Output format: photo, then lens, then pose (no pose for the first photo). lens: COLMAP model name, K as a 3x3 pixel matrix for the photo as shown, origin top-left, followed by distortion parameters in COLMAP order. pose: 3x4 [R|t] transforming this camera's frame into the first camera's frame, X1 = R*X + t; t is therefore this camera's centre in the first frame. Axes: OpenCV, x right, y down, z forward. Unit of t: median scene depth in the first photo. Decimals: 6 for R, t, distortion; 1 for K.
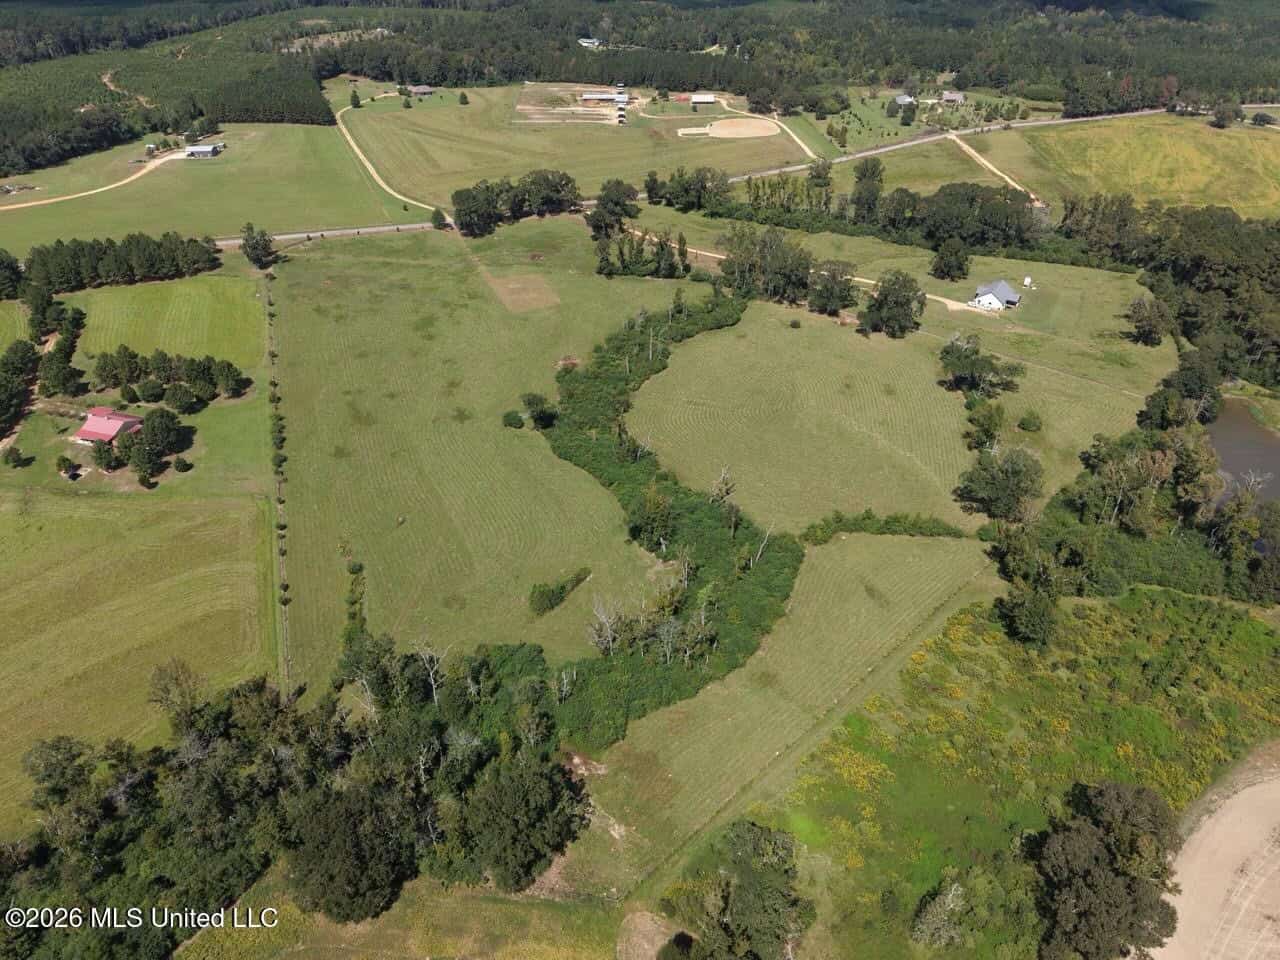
lens RADIAL K [[858.6, 0, 638.5], [0, 858.6, 479.1], [0, 0, 1]] dist [0.021548, -0.017867]
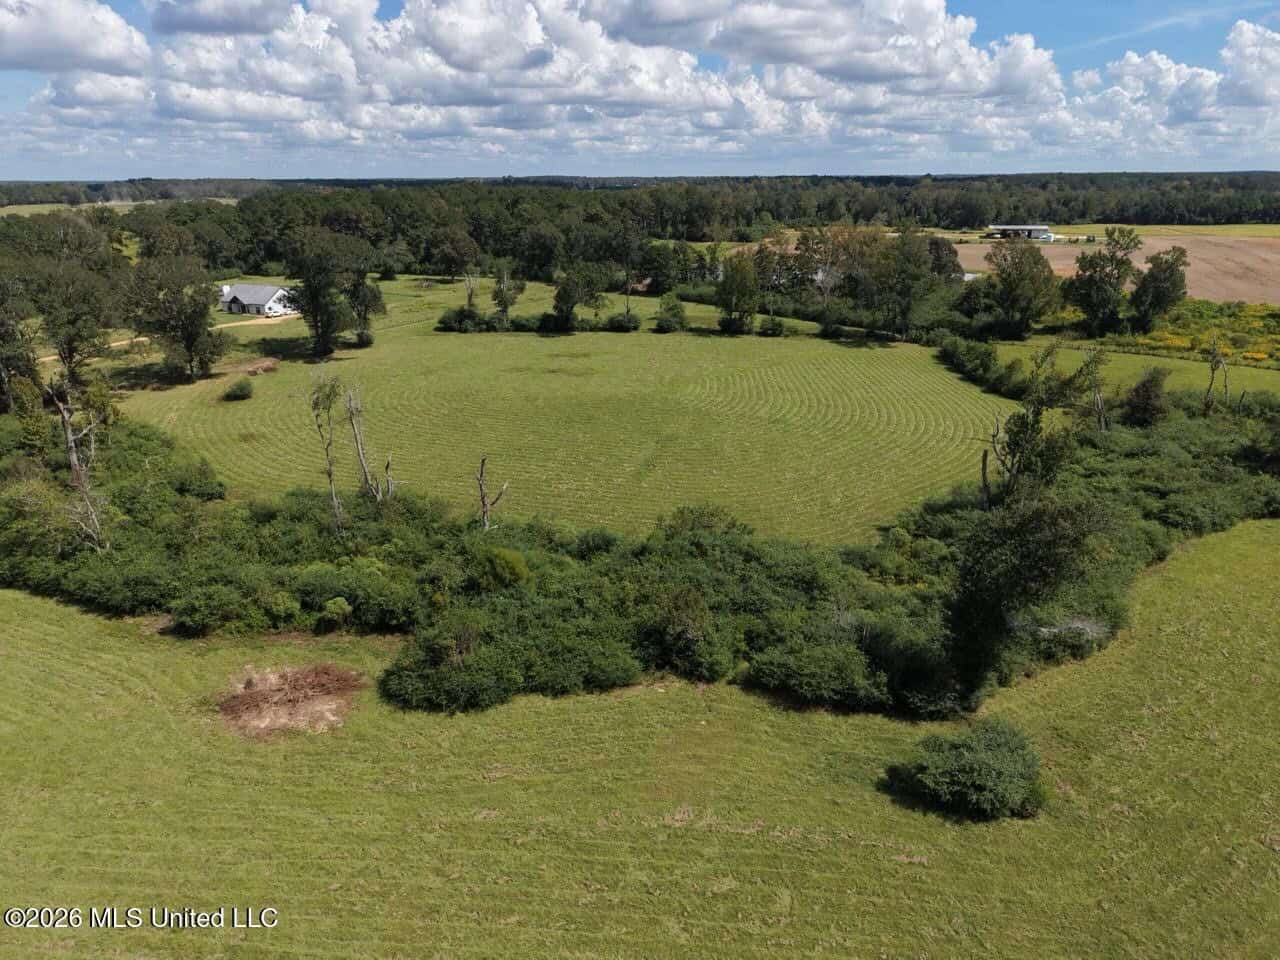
lens RADIAL K [[855.9, 0, 638.0], [0, 855.9, 483.9], [0, 0, 1]] dist [0.023076, -0.021089]
pose [[-0.111002, -0.336798, 0.935011, -0.223221], [0.568817, 0.749952, 0.337667, -0.167878], [-0.814939, 0.569332, 0.108331, 0.778227]]
